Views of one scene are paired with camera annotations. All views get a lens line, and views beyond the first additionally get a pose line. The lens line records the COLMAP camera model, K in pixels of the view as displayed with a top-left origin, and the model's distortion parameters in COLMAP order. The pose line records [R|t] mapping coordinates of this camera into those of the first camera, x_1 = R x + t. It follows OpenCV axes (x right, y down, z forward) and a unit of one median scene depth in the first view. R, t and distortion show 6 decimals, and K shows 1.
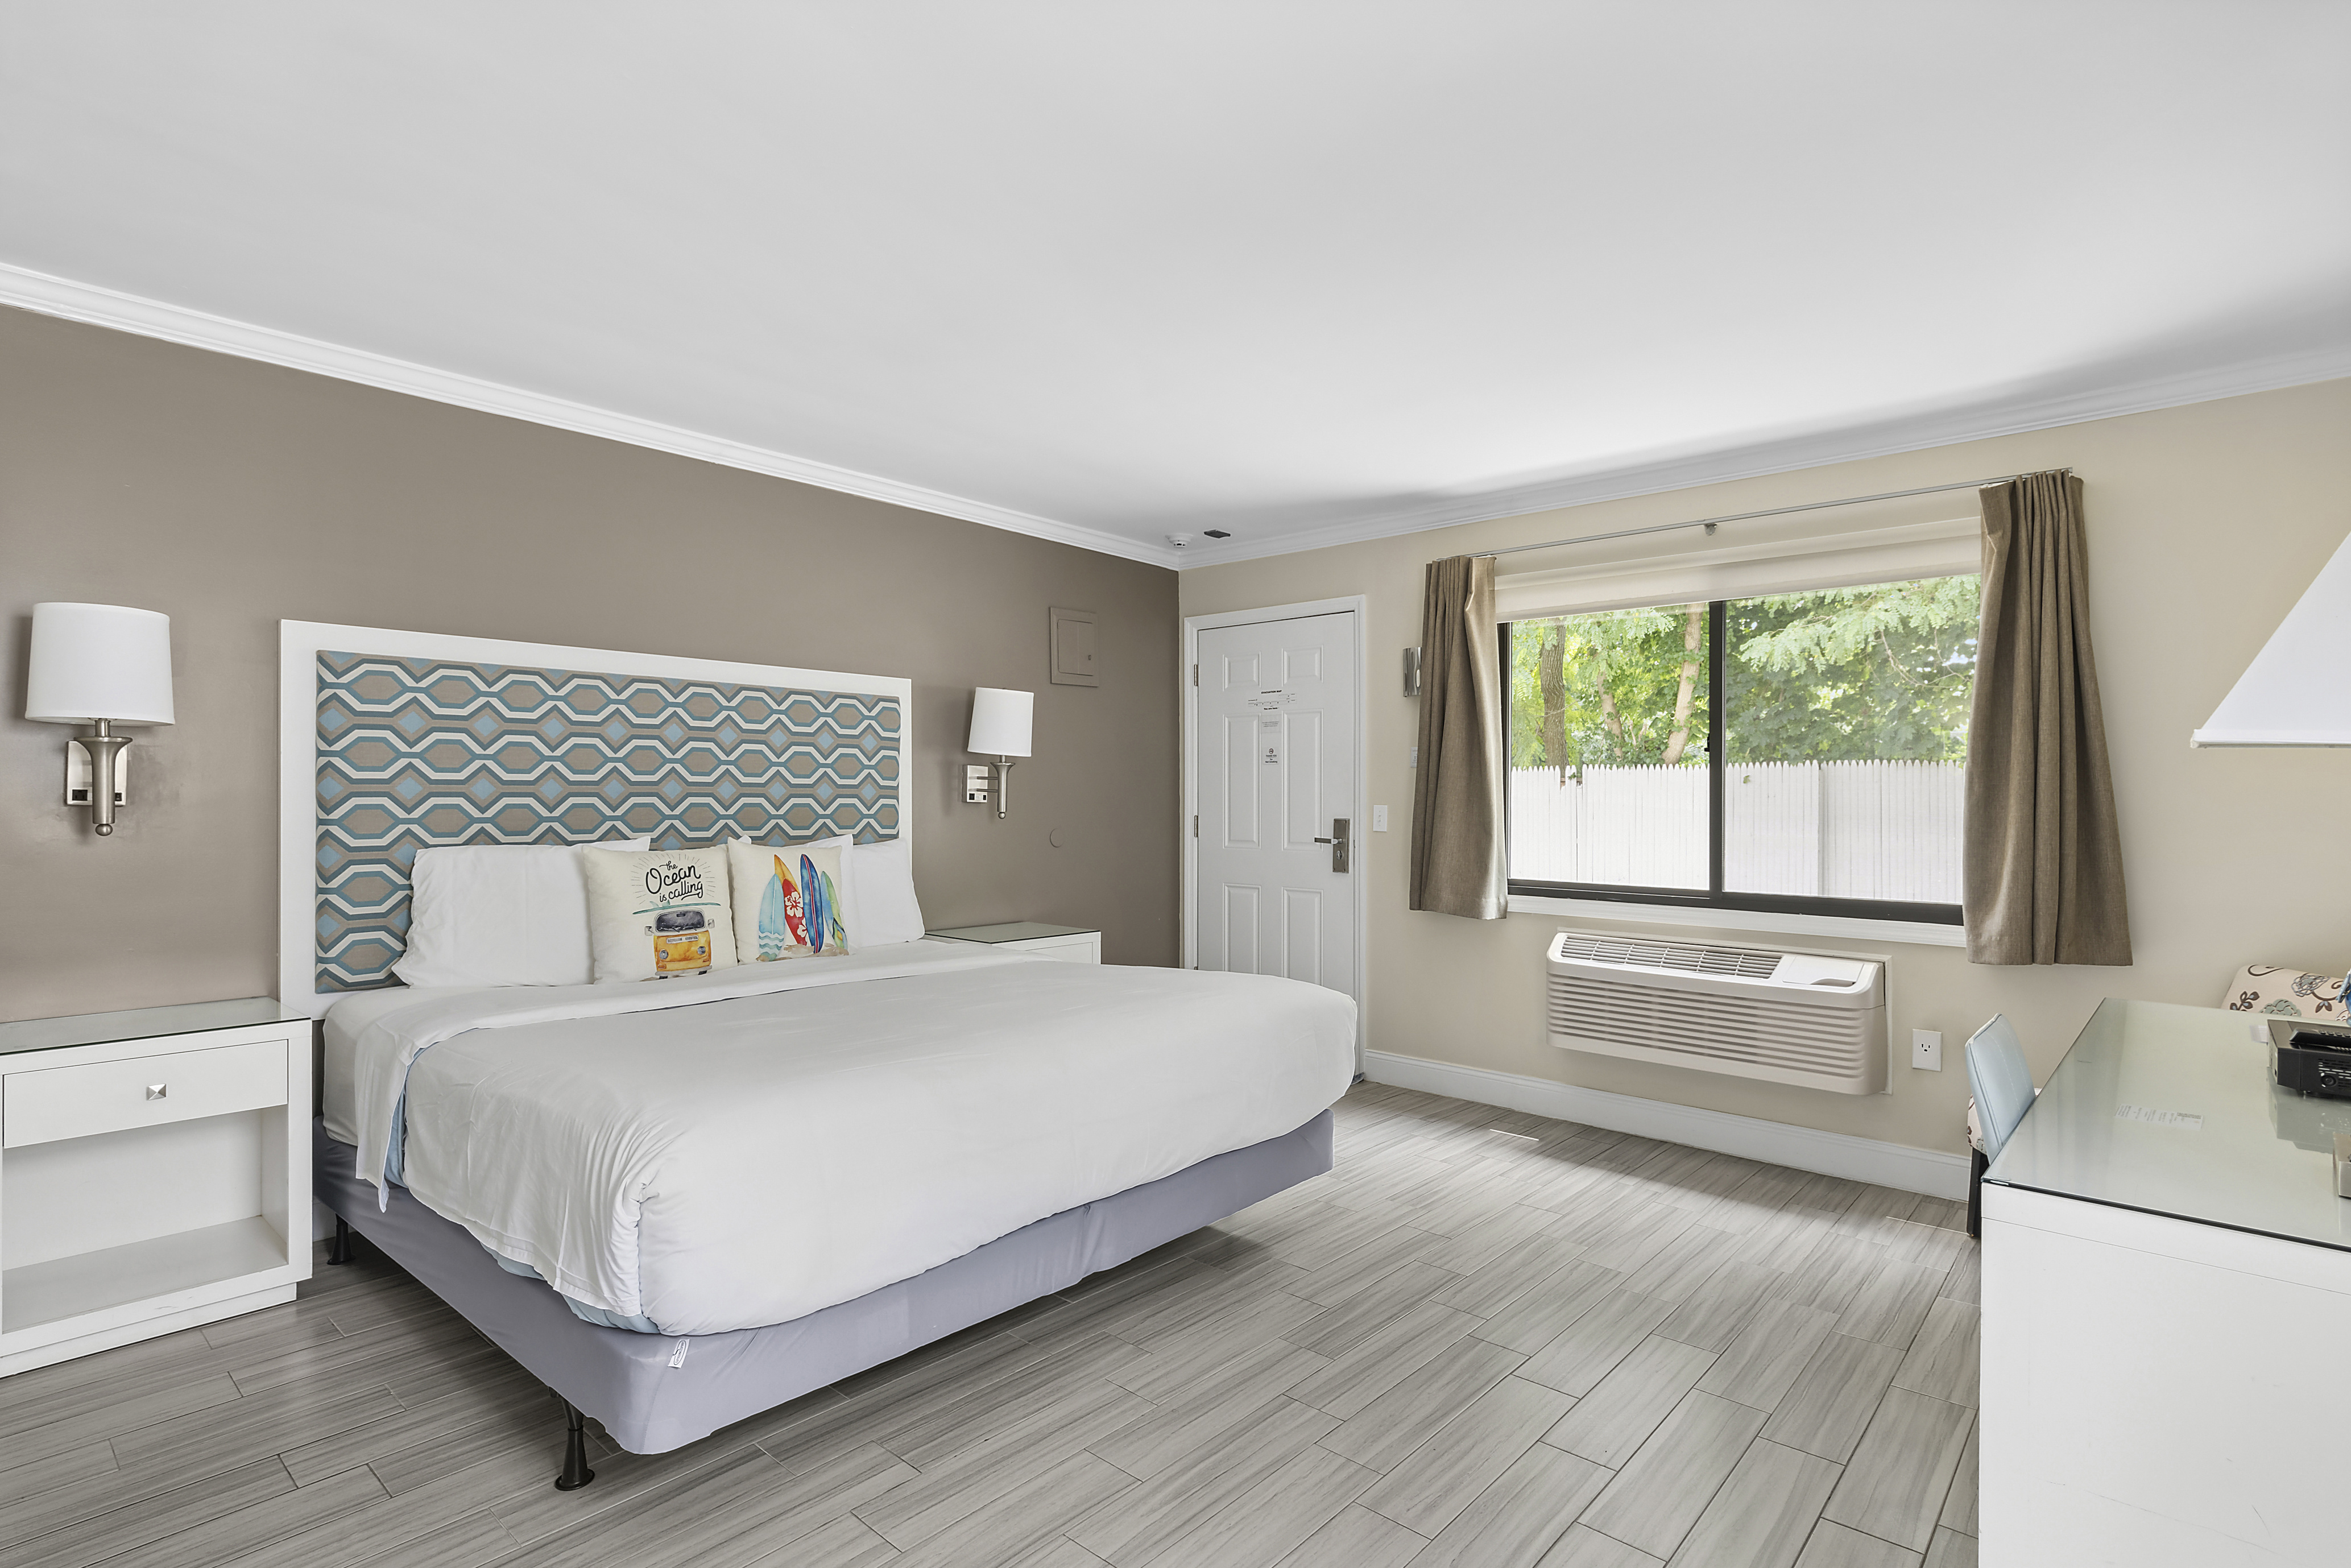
lens RADIAL K [[1158.0, 0, 1175.5], [0, 1158.0, 784.0], [0, 0, 1]] dist [-0.000148, 0.000015]
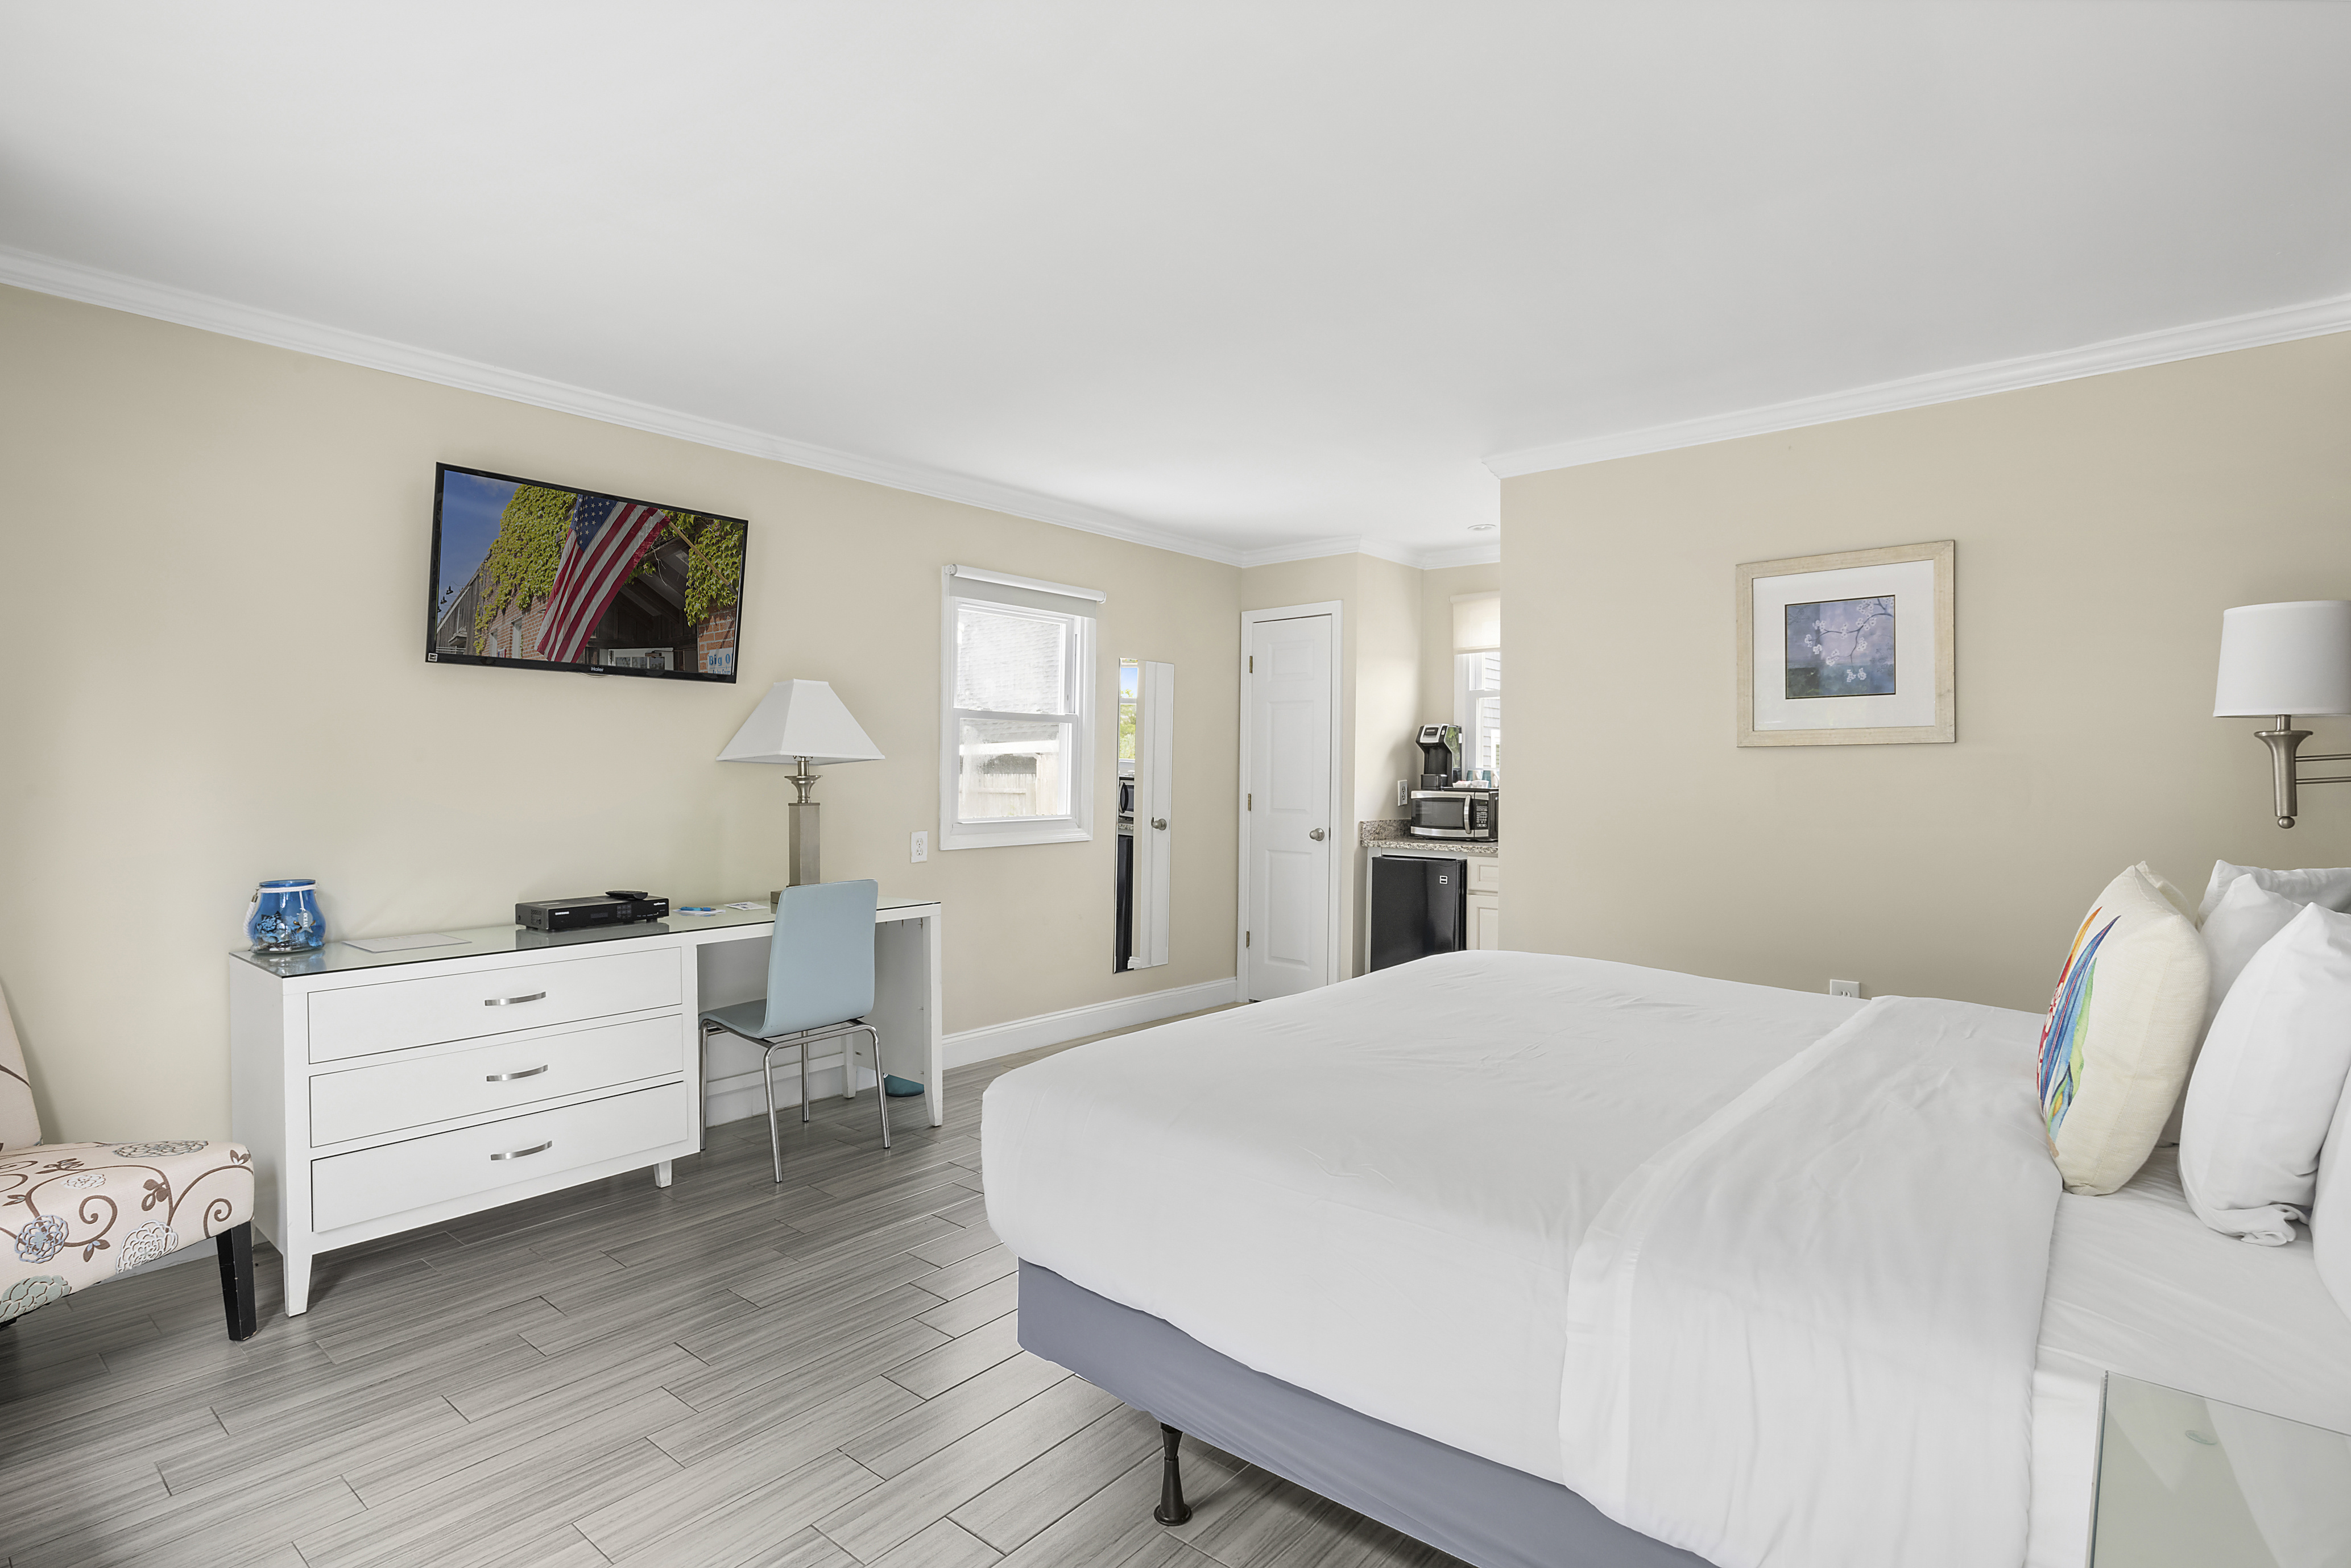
lens RADIAL K [[1158.0, 0, 1175.5], [0, 1158.0, 784.0], [0, 0, 1]] dist [-0.000148, 0.000015]
pose [[-0.999726, -0.001836, -0.023340, 0.065596], [-0.001556, 0.999927, -0.012001, 0.027294], [0.023360, -0.011962, -0.999656, 1.695880]]
